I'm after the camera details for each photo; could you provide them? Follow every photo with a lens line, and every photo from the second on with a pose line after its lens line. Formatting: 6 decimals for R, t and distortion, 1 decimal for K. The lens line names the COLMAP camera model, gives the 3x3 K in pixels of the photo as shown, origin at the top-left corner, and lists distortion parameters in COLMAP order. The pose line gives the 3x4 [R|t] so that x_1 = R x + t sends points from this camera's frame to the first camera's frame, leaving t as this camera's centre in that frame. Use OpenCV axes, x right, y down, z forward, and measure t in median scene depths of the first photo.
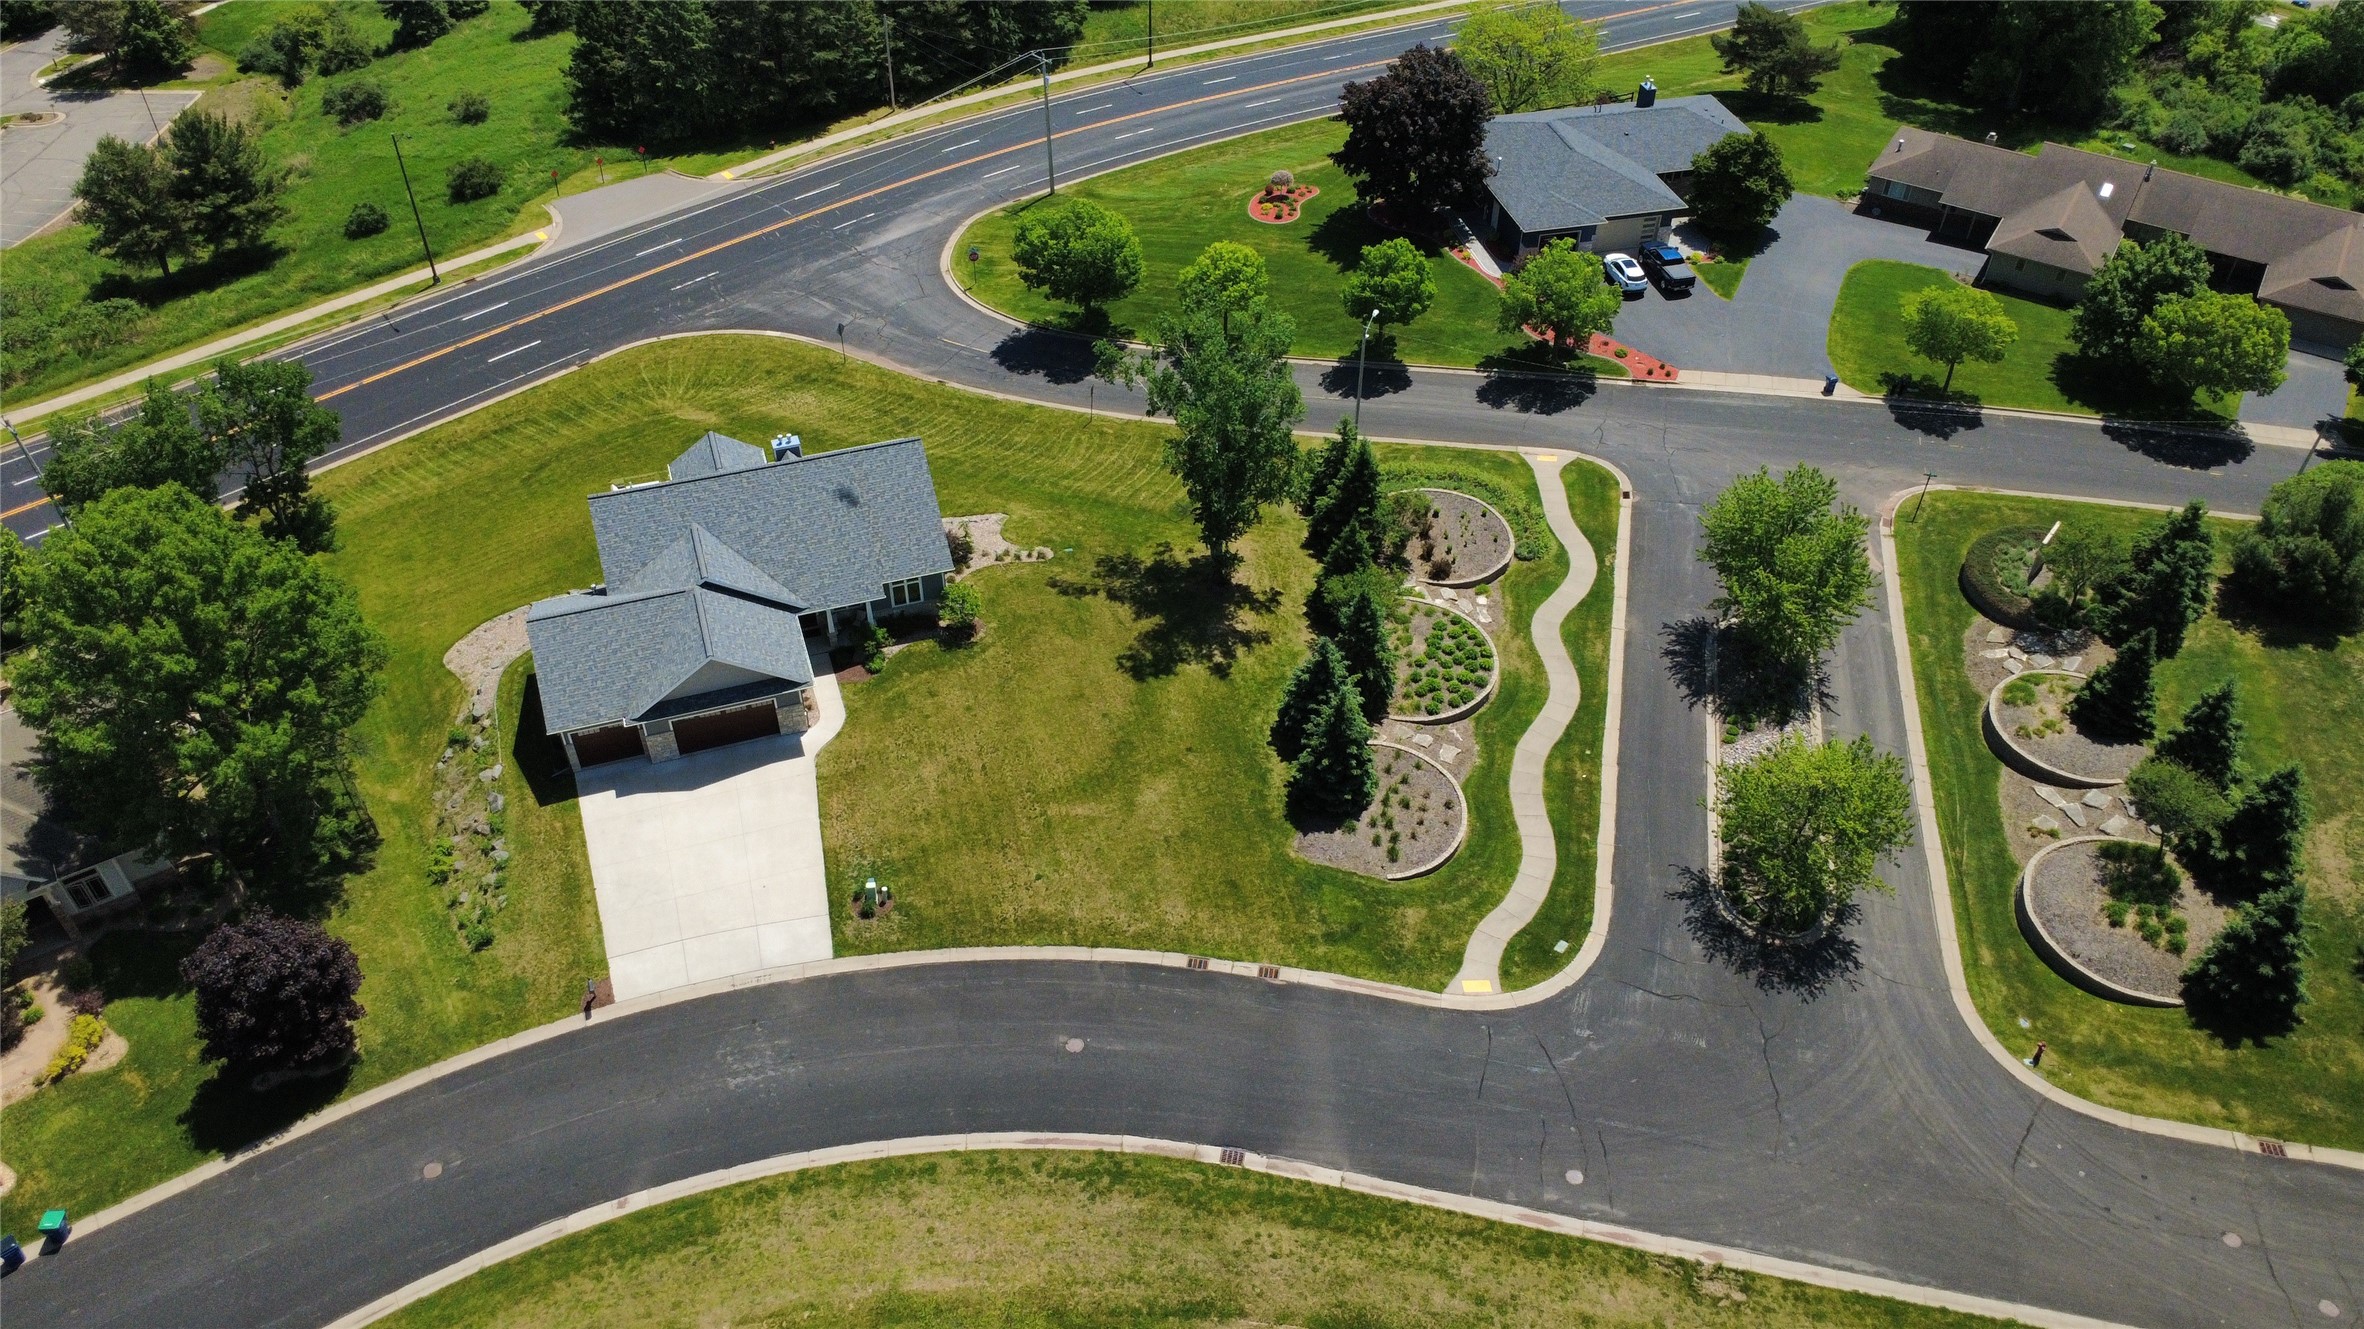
lens RADIAL K [[1720.9, 0, 1182.0], [0, 1720.9, 664.5], [0, 0, 1]] dist [0.000197, -0.002516]
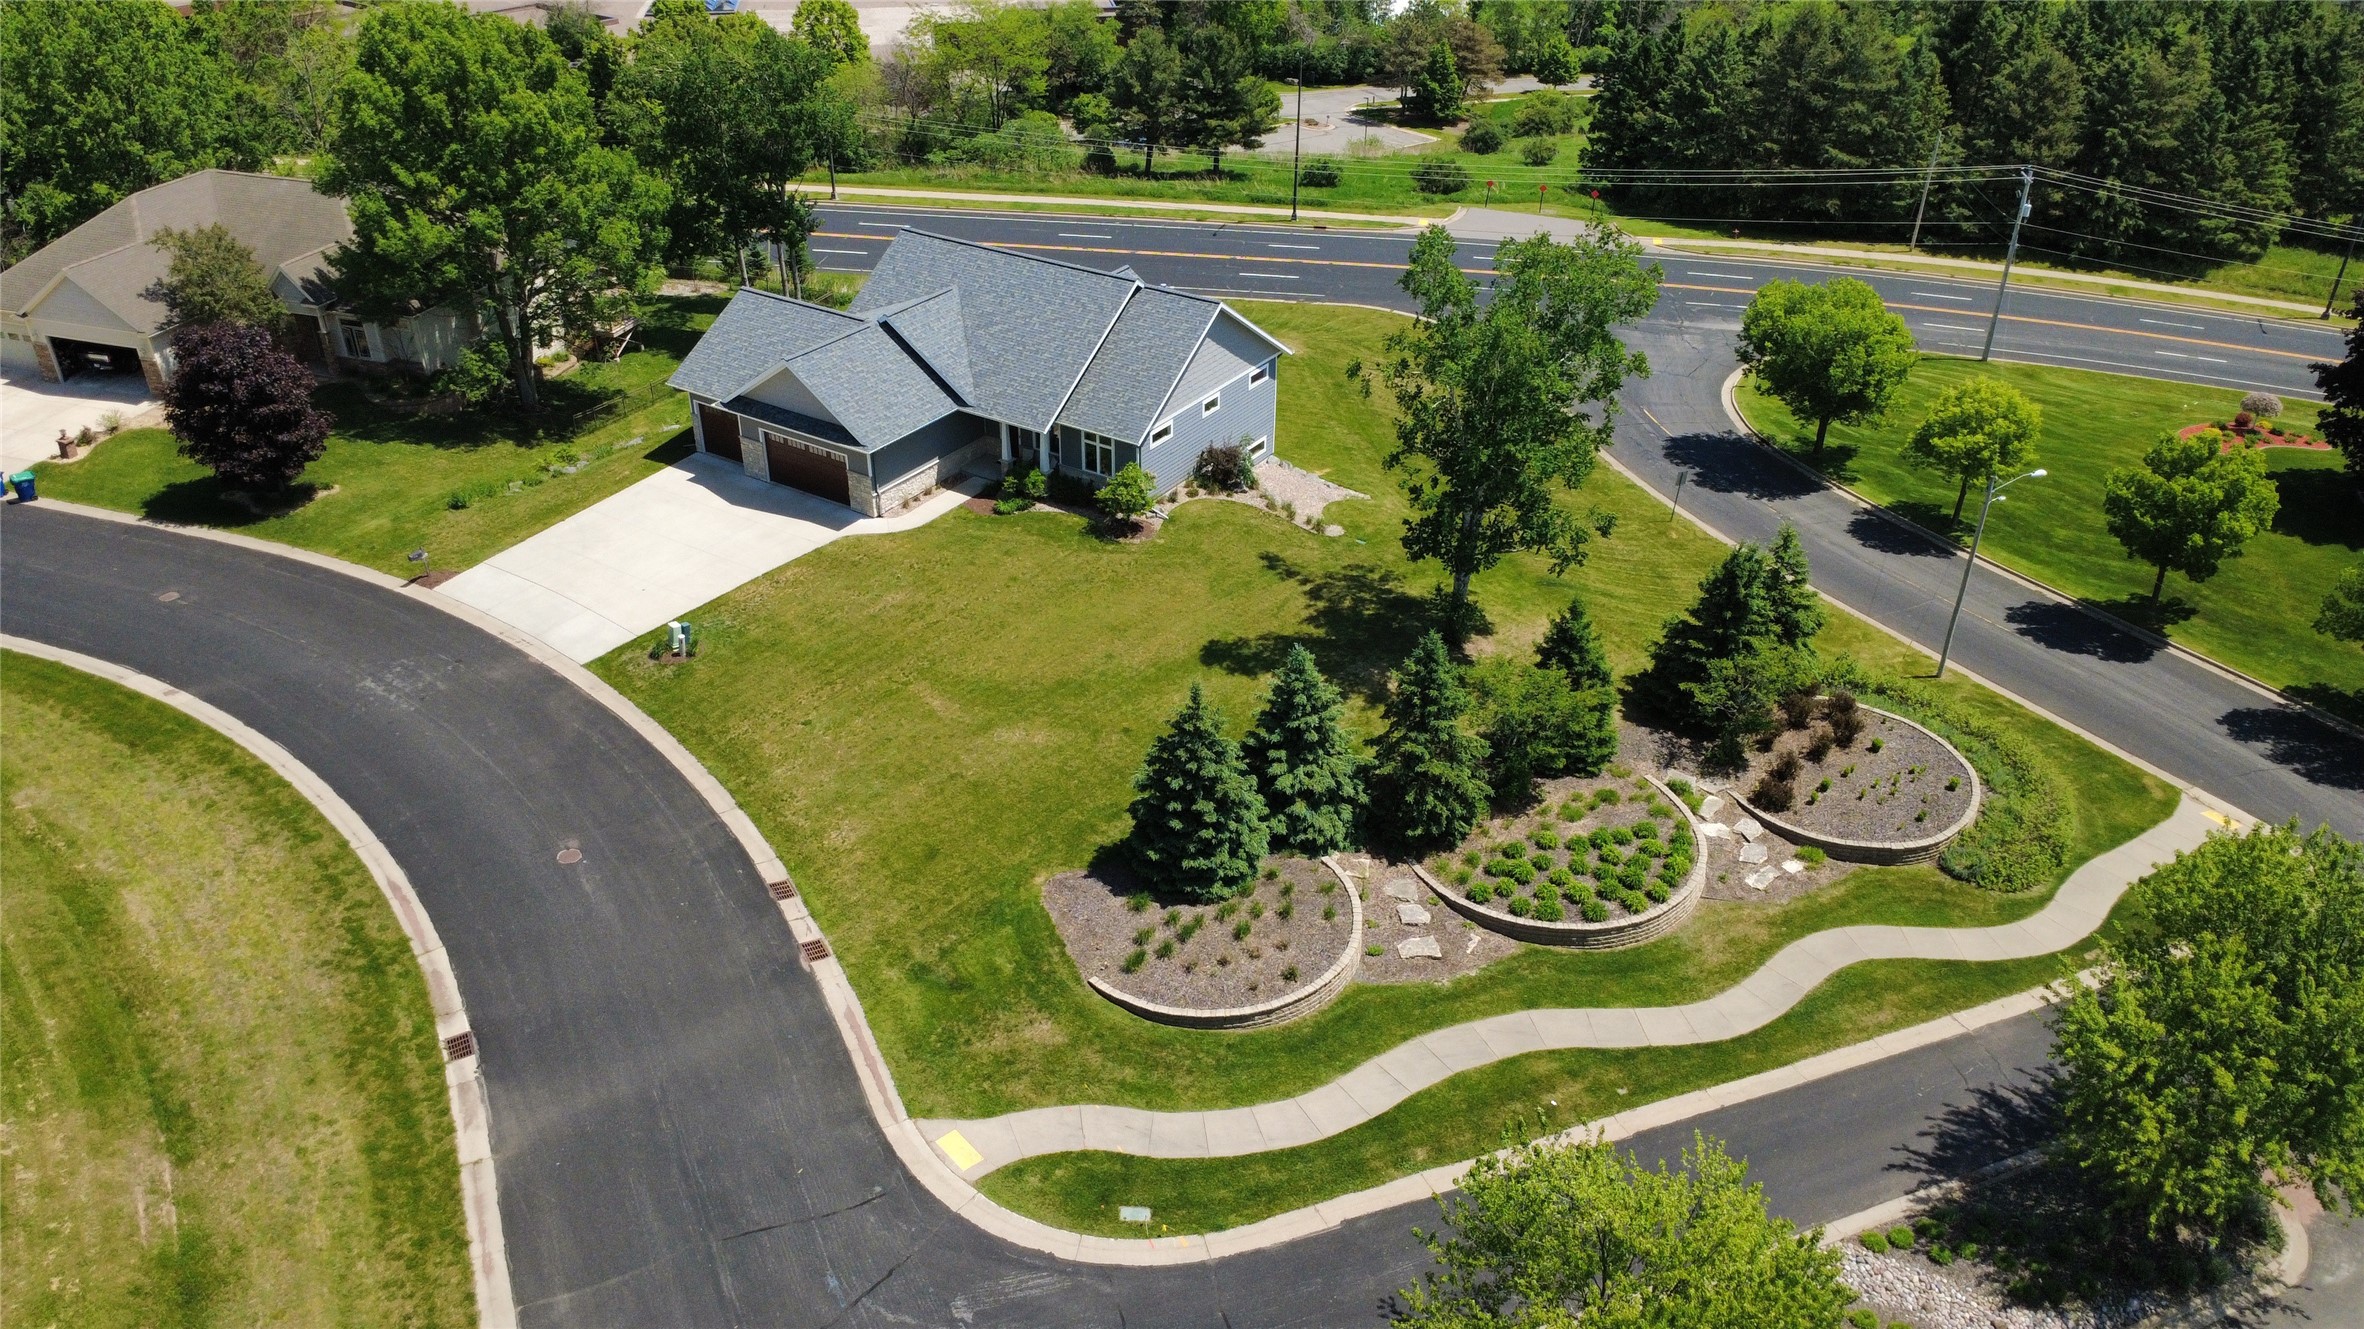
lens RADIAL K [[1720.9, 0, 1182.0], [0, 1720.9, 664.5], [0, 0, 1]] dist [0.000197, -0.002516]
pose [[0.611669, 0.405425, -0.679332, 0.454919], [-0.523081, 0.851472, 0.037176, -0.010153], [0.593504, 0.332606, 0.732889, 0.475646]]
